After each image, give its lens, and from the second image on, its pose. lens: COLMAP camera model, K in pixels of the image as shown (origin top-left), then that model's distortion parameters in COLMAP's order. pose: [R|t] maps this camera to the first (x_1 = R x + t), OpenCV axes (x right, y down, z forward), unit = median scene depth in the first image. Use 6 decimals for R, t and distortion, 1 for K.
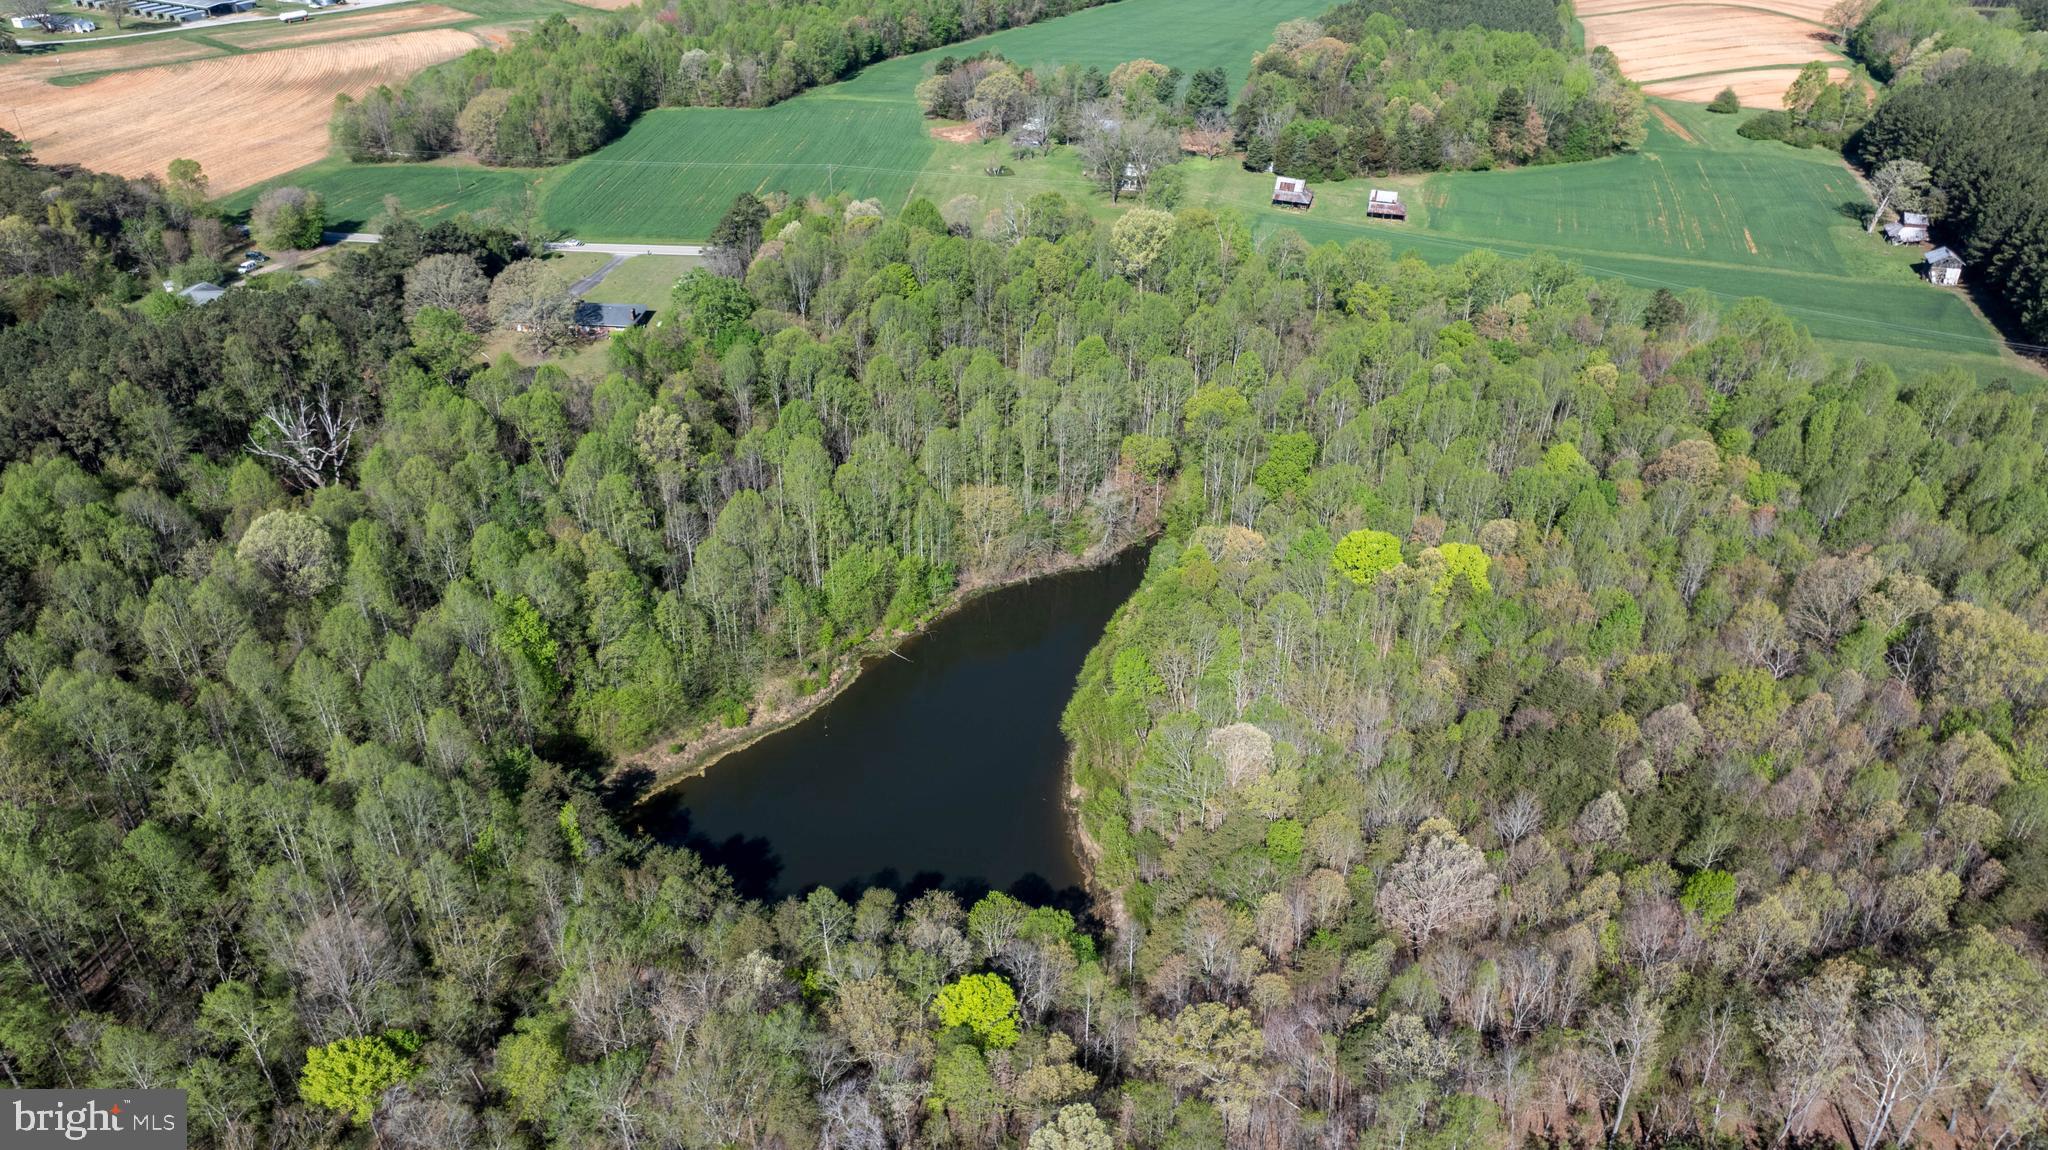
lens RADIAL K [[1450.0, 0, 1029.6], [0, 1450.0, 571.1], [0, 0, 1]] dist [-0.043119, 0.040638]
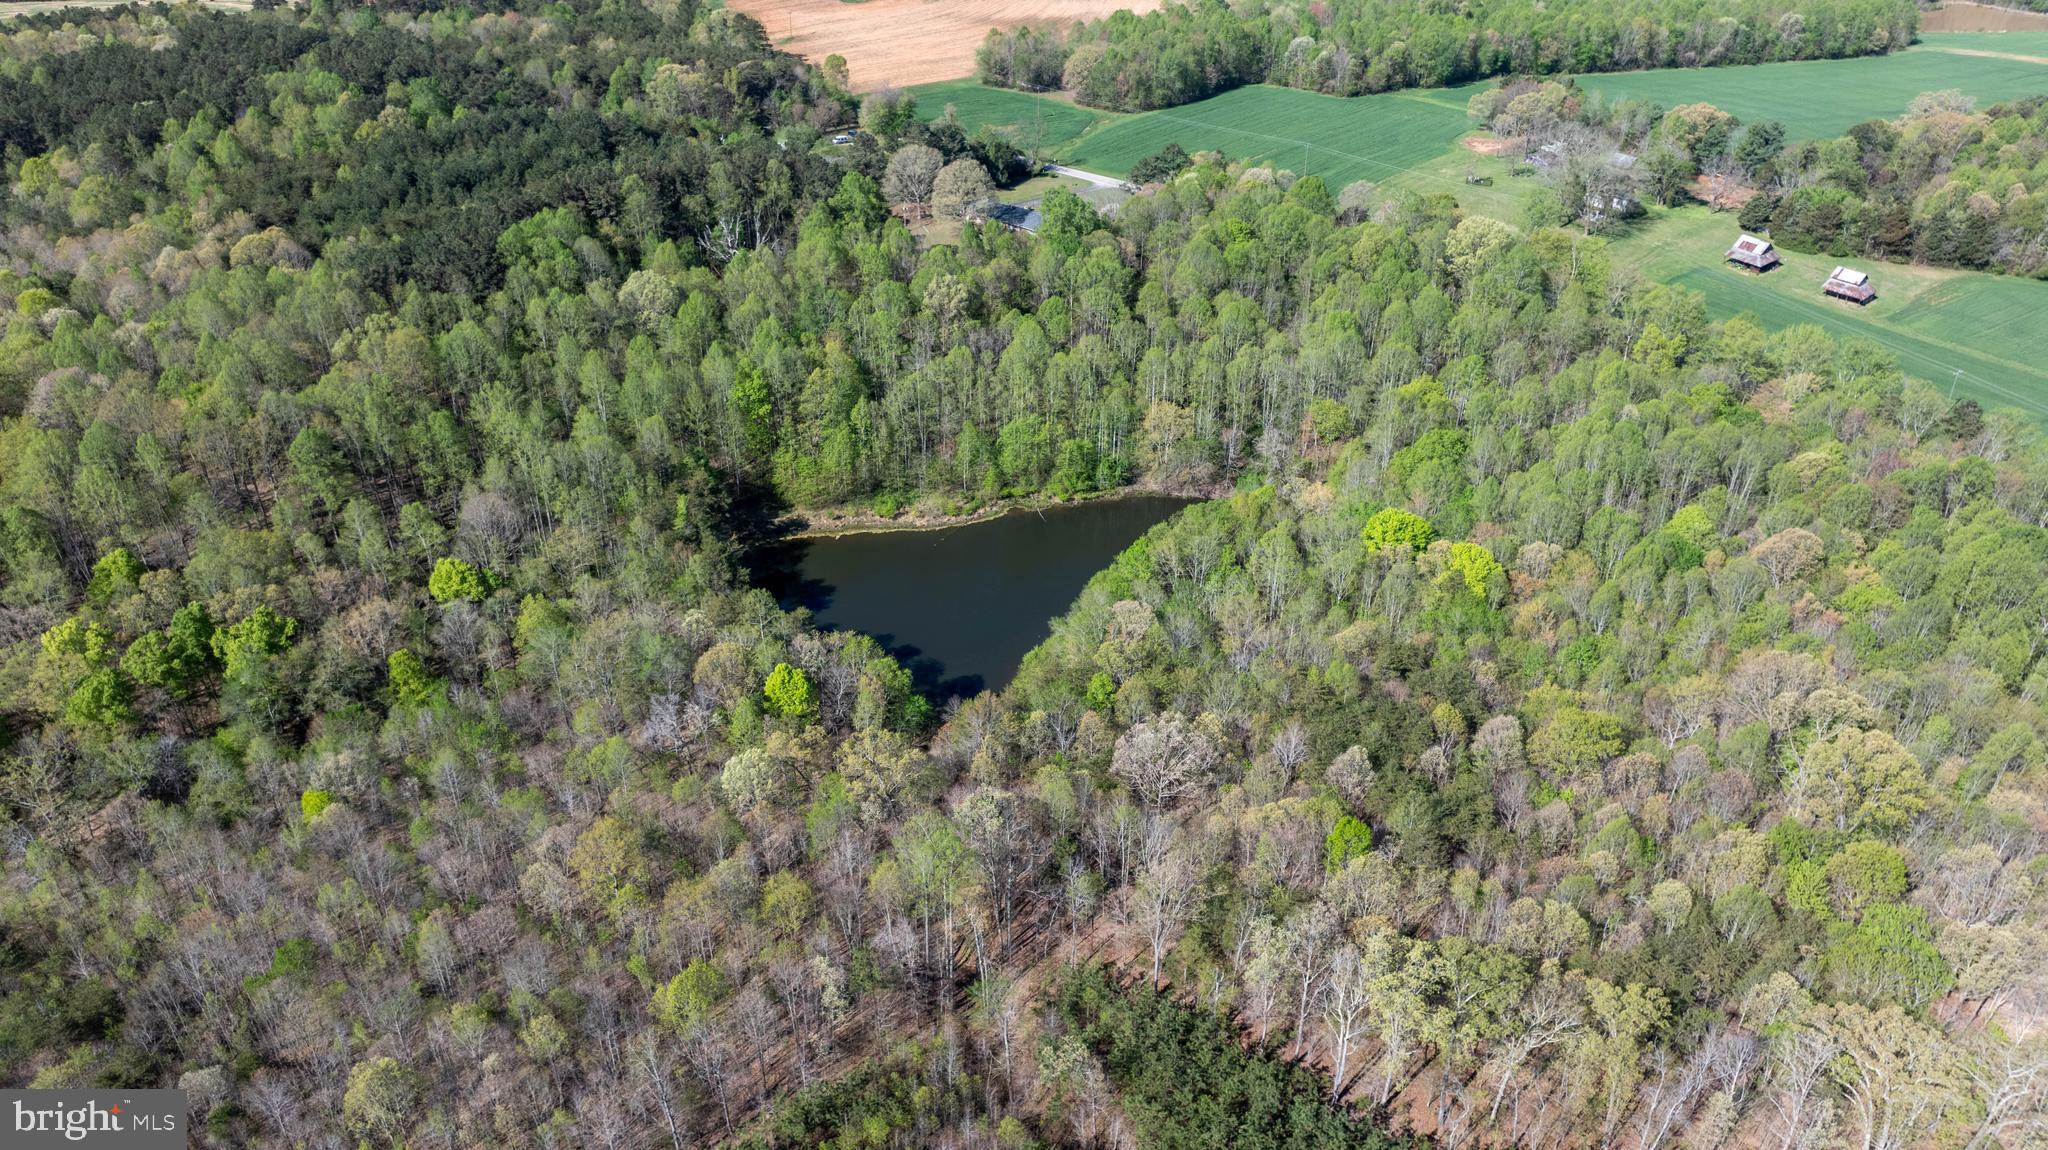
lens RADIAL K [[1450.0, 0, 1029.6], [0, 1450.0, 571.1], [0, 0, 1]] dist [-0.043119, 0.040638]
pose [[0.812277, 0.304713, -0.497349, 0.328773], [-0.310290, 0.947765, 0.073901, 0.010933], [0.493889, 0.094295, 0.864397, -0.021555]]
